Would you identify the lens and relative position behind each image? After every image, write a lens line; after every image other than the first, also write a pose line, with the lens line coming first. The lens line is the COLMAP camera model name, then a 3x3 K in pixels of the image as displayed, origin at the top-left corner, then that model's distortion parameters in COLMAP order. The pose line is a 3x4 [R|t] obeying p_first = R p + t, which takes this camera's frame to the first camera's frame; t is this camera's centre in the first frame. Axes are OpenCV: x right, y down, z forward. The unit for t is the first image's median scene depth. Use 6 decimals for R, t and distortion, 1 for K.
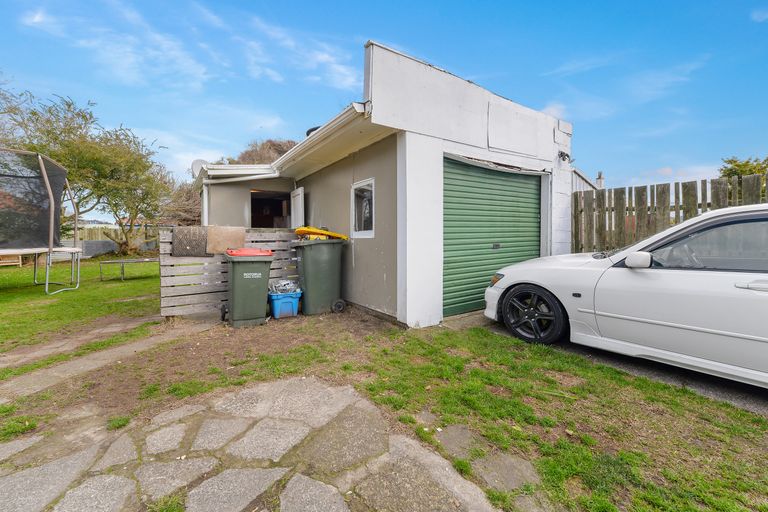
lens RADIAL K [[315.7, 0, 386.6], [0, 315.7, 251.7], [0, 0, 1]] dist [0.020689, 0.000102]
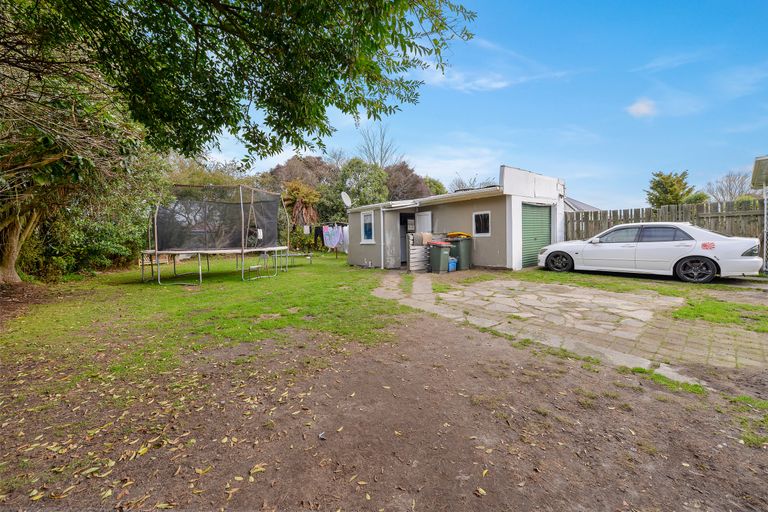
lens RADIAL K [[315.7, 0, 381.2], [0, 315.7, 256.8], [0, 0, 1]] dist [0.020689, 0.000102]
pose [[0.996379, -0.025114, 0.081234, -1.021019], [0.024326, 0.999647, 0.010672, 0.064097], [-0.081473, -0.008657, 0.996638, -1.265803]]
